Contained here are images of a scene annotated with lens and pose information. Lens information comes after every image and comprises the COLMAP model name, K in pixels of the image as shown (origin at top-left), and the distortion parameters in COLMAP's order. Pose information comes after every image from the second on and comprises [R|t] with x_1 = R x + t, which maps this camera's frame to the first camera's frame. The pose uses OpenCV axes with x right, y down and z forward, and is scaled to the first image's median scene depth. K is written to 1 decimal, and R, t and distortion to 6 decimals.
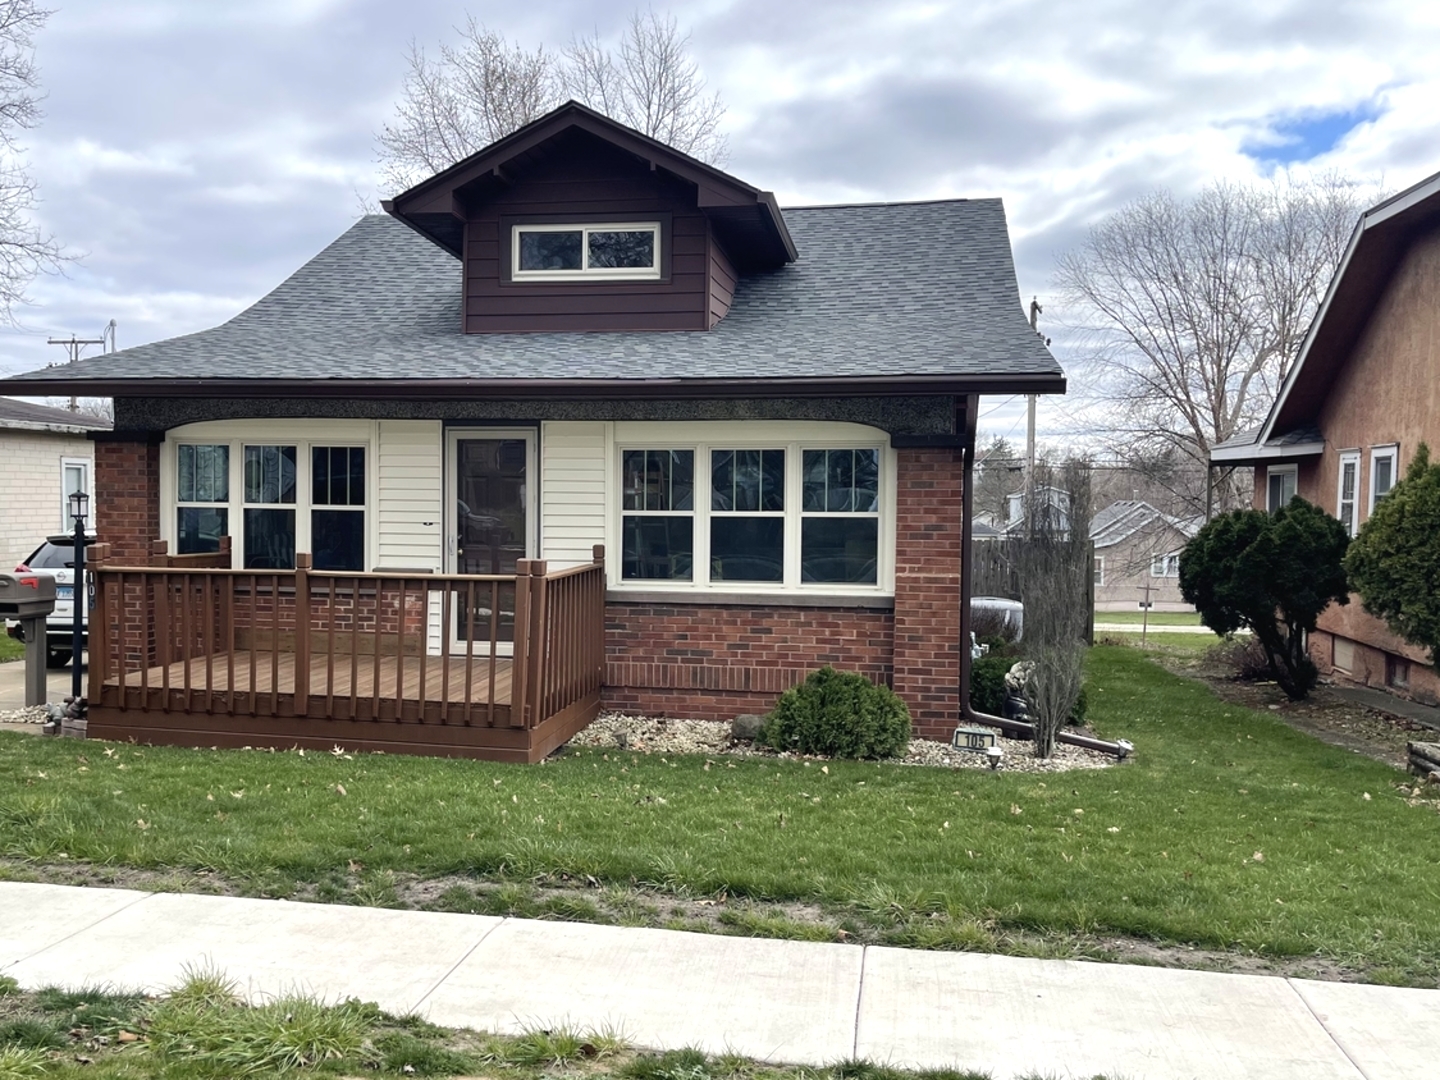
lens RADIAL K [[1084.3, 0, 713.2], [0, 1084.3, 538.6], [0, 0, 1]] dist [0.061548, -0.074381]
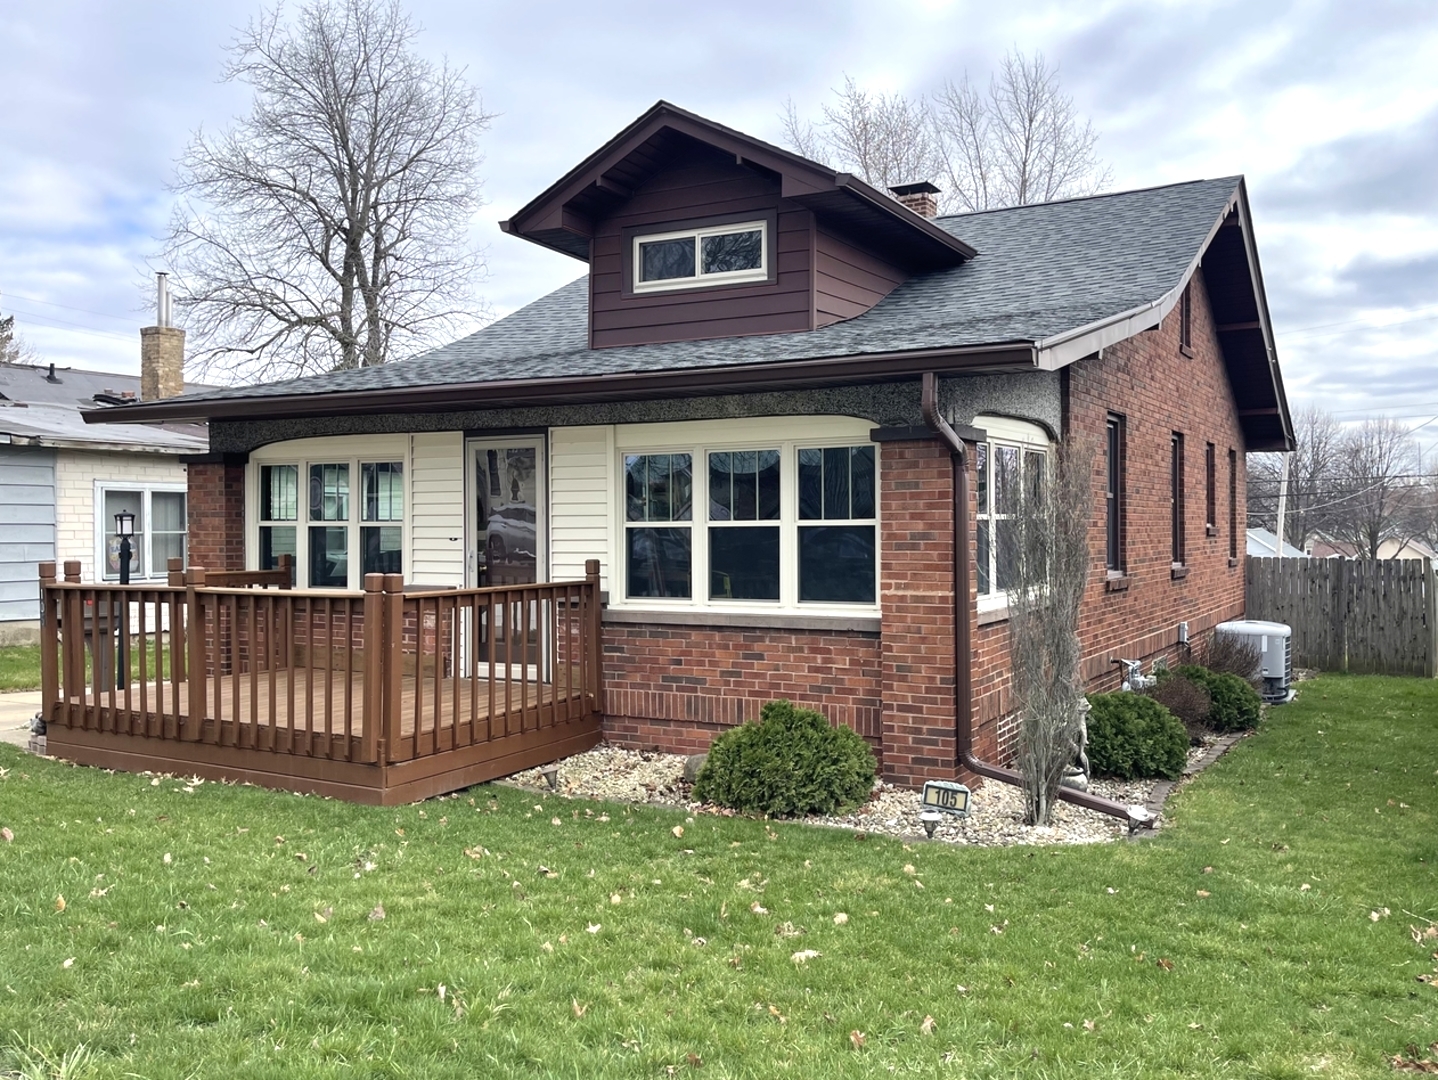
lens RADIAL K [[1086.8, 0, 722.8], [0, 1086.8, 517.0], [0, 0, 1]] dist [0.080672, -0.131101]
pose [[0.972985, -0.014595, -0.230407, 0.215744], [0.005900, 0.999246, -0.038380, 0.005718], [0.230794, 0.035983, 0.972337, 0.130002]]
